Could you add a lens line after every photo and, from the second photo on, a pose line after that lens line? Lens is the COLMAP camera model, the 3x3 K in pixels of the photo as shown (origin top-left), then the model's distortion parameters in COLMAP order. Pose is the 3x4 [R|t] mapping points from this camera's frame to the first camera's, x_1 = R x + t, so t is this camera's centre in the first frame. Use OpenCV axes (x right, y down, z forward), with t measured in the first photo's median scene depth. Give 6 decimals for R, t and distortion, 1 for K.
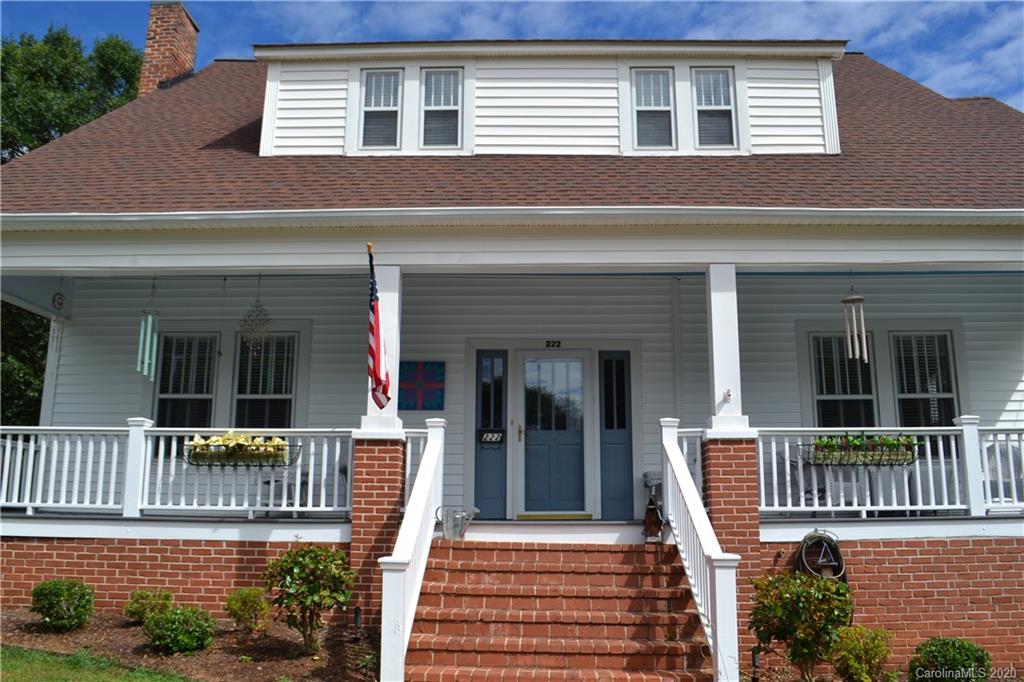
lens RADIAL K [[831.8, 0, 527.3], [0, 831.8, 352.7], [0, 0, 1]] dist [-0.085894, 0.013969]
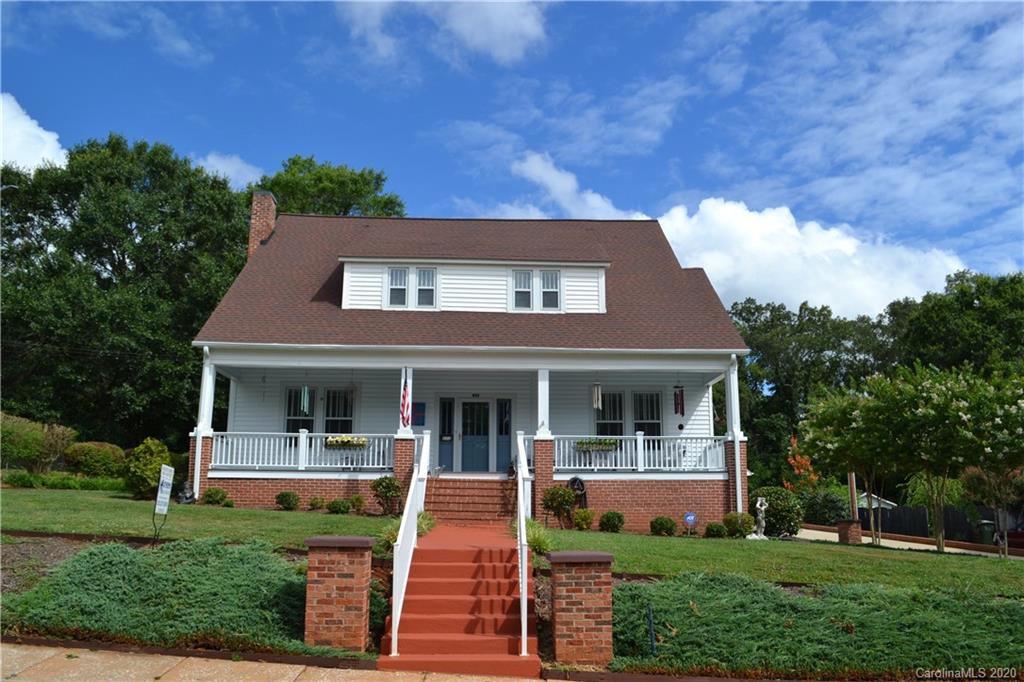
lens RADIAL K [[831.8, 0, 527.3], [0, 831.8, 352.7], [0, 0, 1]] dist [-0.085894, 0.013969]
pose [[0.996351, 0.015869, 0.083862, -0.018640], [-0.015609, 0.999871, -0.003755, -0.123214], [-0.083910, 0.002433, 0.996470, -1.240198]]
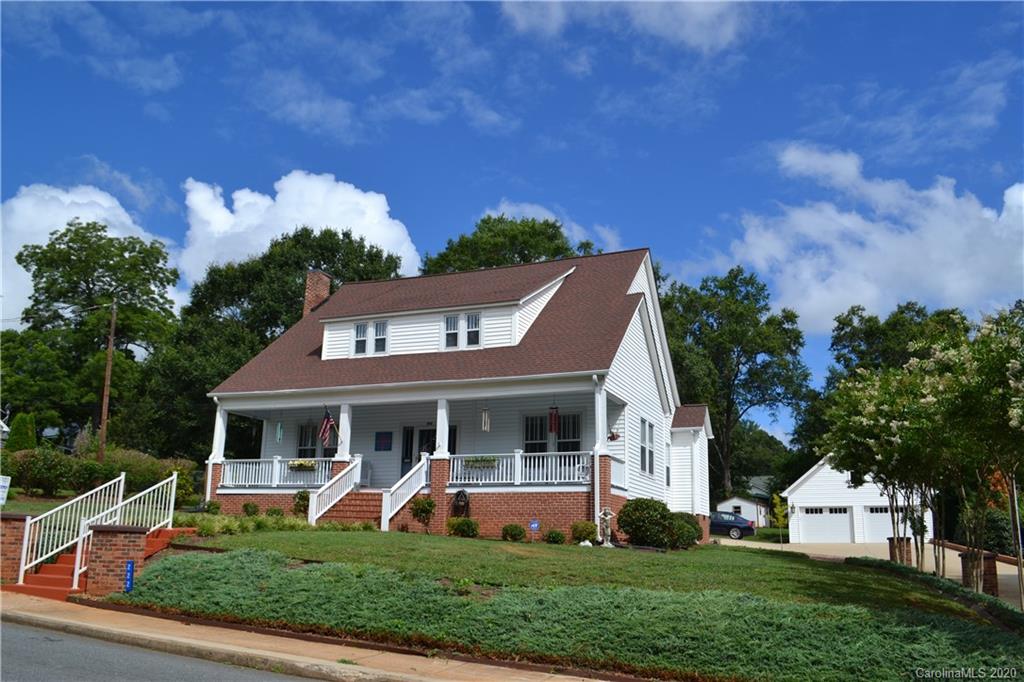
lens RADIAL K [[834.6, 0, 537.8], [0, 834.6, 385.9], [0, 0, 1]] dist [-0.071046, 0.009840]
pose [[0.941438, -0.049234, -0.333573, 1.287675], [0.048779, 0.998762, -0.009746, -0.091589], [0.333640, -0.007096, 0.942674, -1.390720]]
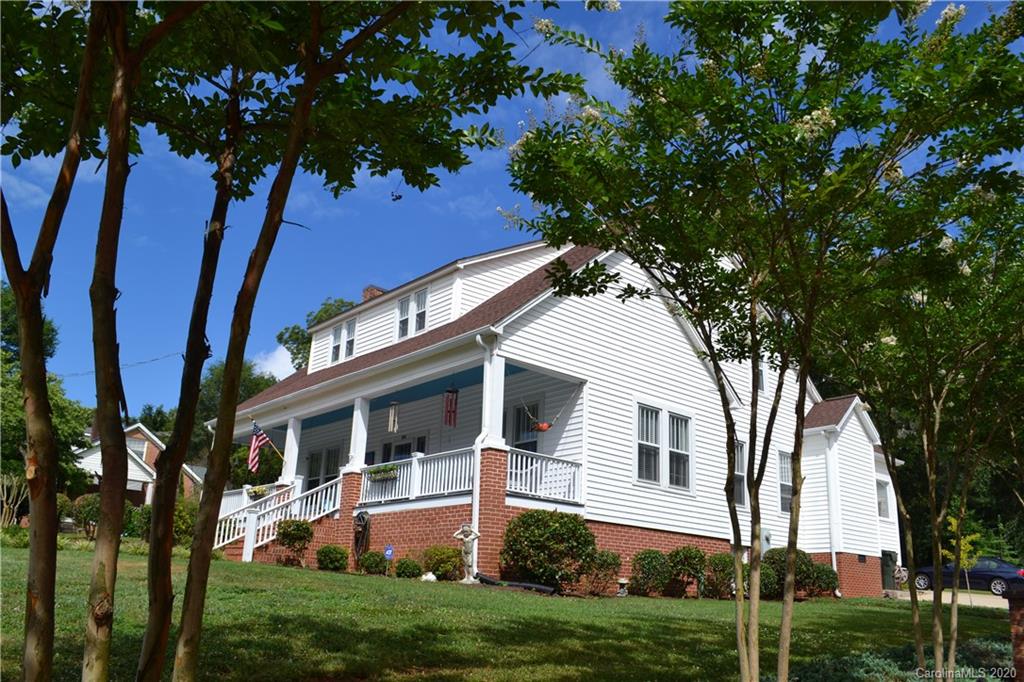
lens RADIAL K [[831.8, 0, 527.3], [0, 831.8, 352.7], [0, 0, 1]] dist [-0.085894, 0.013969]
pose [[0.686662, -0.192683, -0.700977, 1.842044], [0.103889, 0.980347, -0.167708, 0.172668], [0.719516, 0.042335, 0.693185, -0.223103]]
